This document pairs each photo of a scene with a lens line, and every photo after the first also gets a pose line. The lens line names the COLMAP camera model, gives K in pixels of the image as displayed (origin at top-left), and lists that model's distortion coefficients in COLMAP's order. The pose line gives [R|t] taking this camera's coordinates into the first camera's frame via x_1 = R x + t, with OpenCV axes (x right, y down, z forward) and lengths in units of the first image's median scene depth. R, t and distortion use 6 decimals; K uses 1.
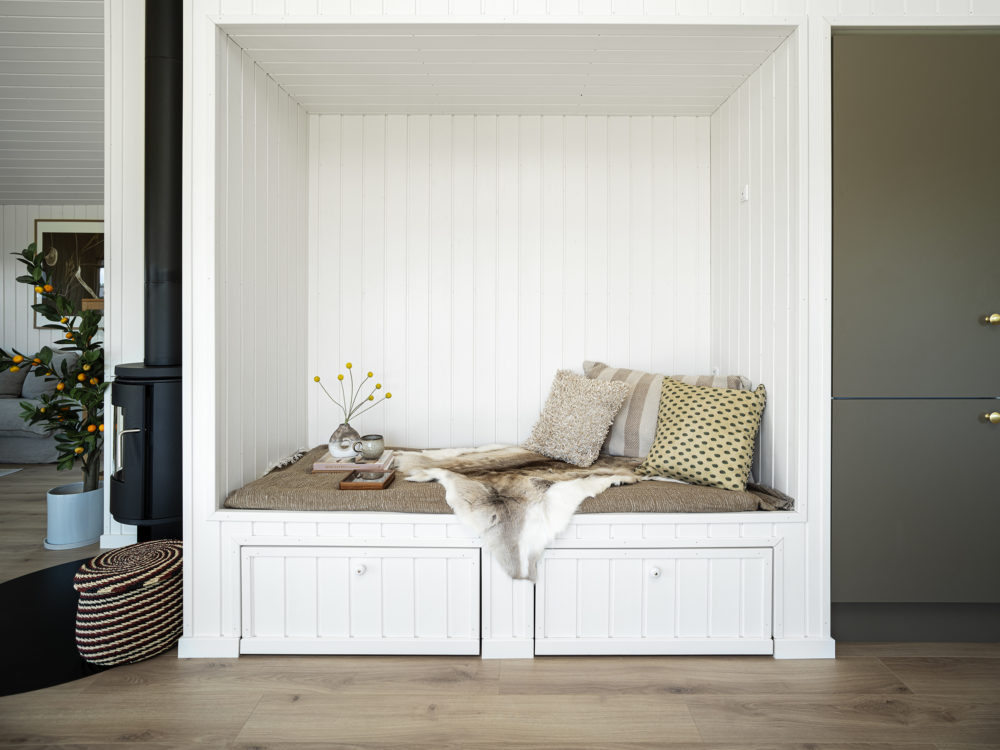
lens RADIAL K [[568.2, 0, 519.2], [0, 568.2, 317.8], [0, 0, 1]] dist [-0.032865, 0.016409]
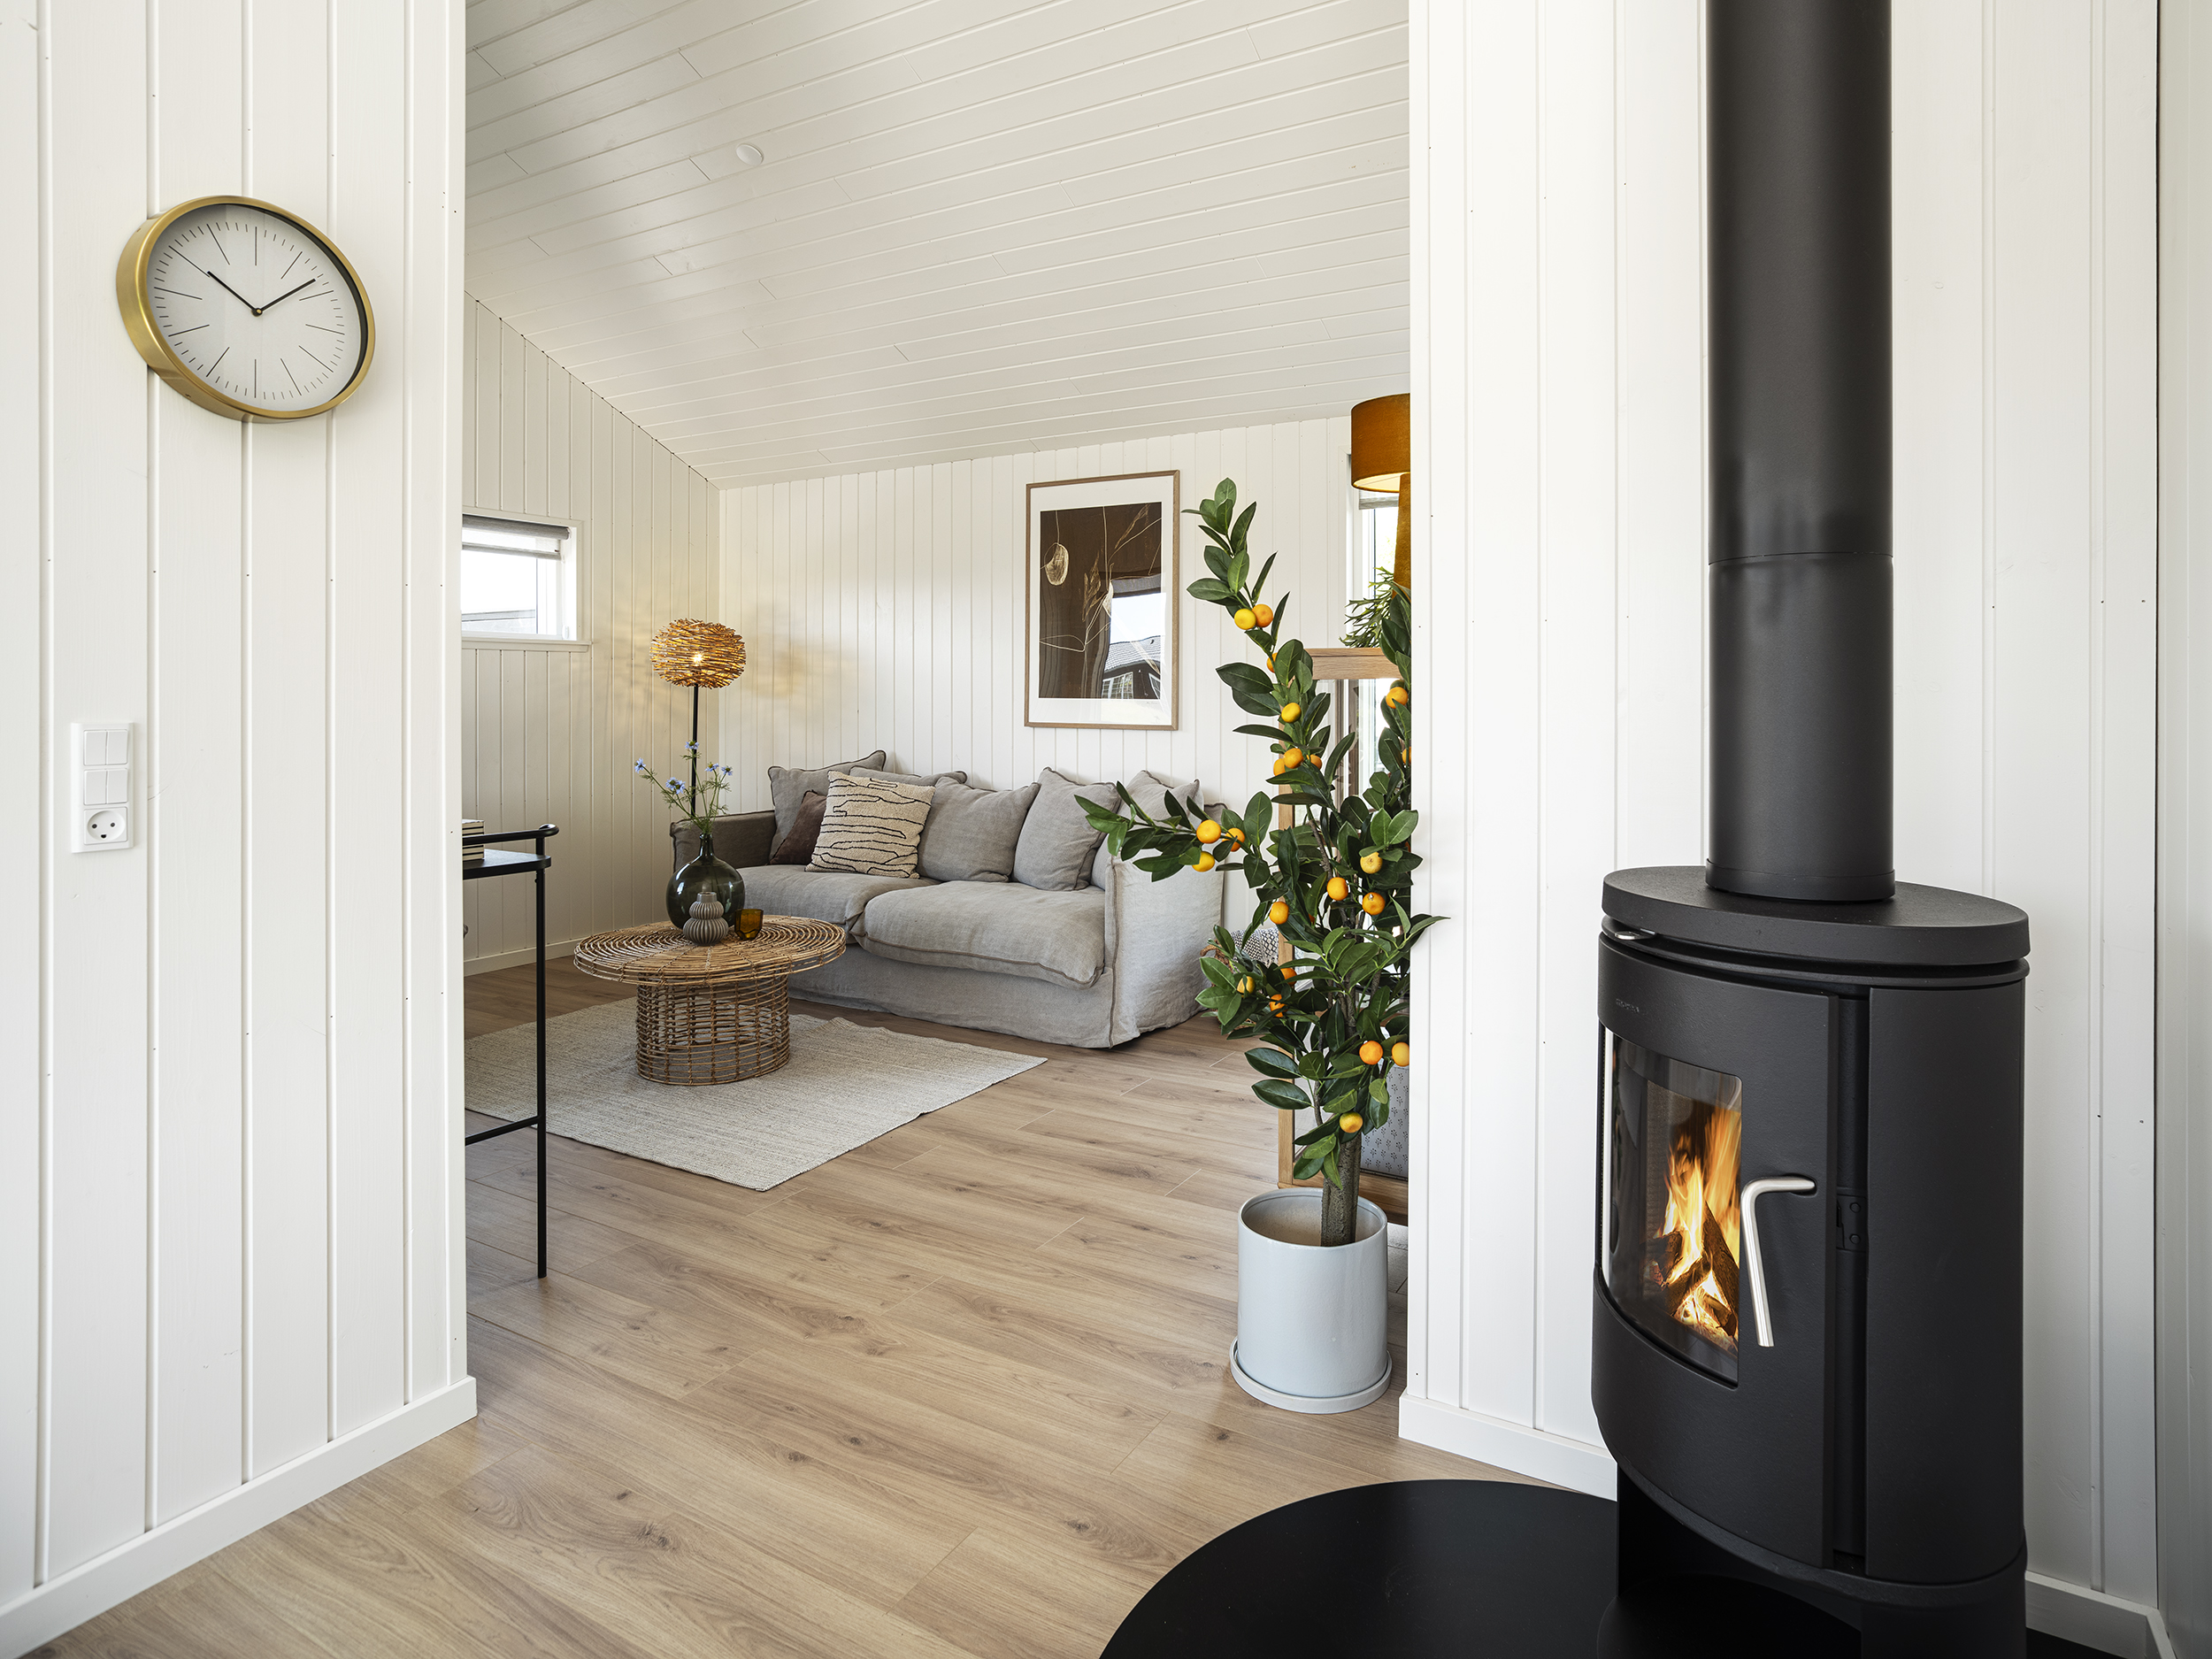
lens RADIAL K [[1256.9, 0, 1134.5], [0, 1256.9, 715.2], [0, 0, 1]] dist [-0.032865, 0.016409]
pose [[0.860537, 0.003512, -0.509376, -0.294772], [0.003147, 0.999920, 0.012211, -0.001901], [0.509378, -0.012111, 0.860457, 0.184143]]
